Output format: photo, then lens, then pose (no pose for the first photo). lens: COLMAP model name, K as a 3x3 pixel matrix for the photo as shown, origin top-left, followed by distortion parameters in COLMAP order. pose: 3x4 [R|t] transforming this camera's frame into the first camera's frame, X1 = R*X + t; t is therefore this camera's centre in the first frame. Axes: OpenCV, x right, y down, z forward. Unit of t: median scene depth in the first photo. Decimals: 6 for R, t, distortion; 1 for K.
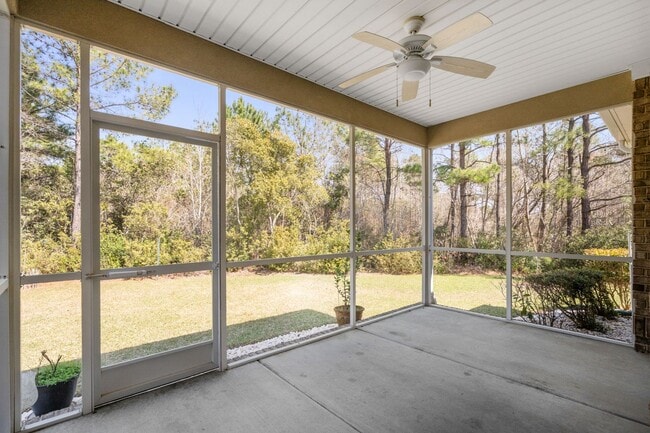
lens RADIAL K [[296.4, 0, 321.5], [0, 296.4, 227.1], [0, 0, 1]] dist [-0.002026, 0.000034]
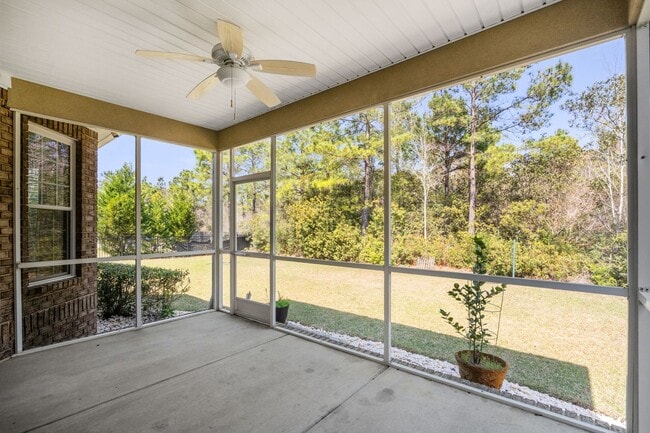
lens RADIAL K [[296.4, 0, 321.5], [0, 296.4, 227.1], [0, 0, 1]] dist [-0.002026, 0.000034]
pose [[0.169312, -0.001410, -0.985562, 0.650470], [0.003980, 0.999992, -0.000747, -0.009409], [0.985554, -0.003796, 0.169316, 0.553832]]
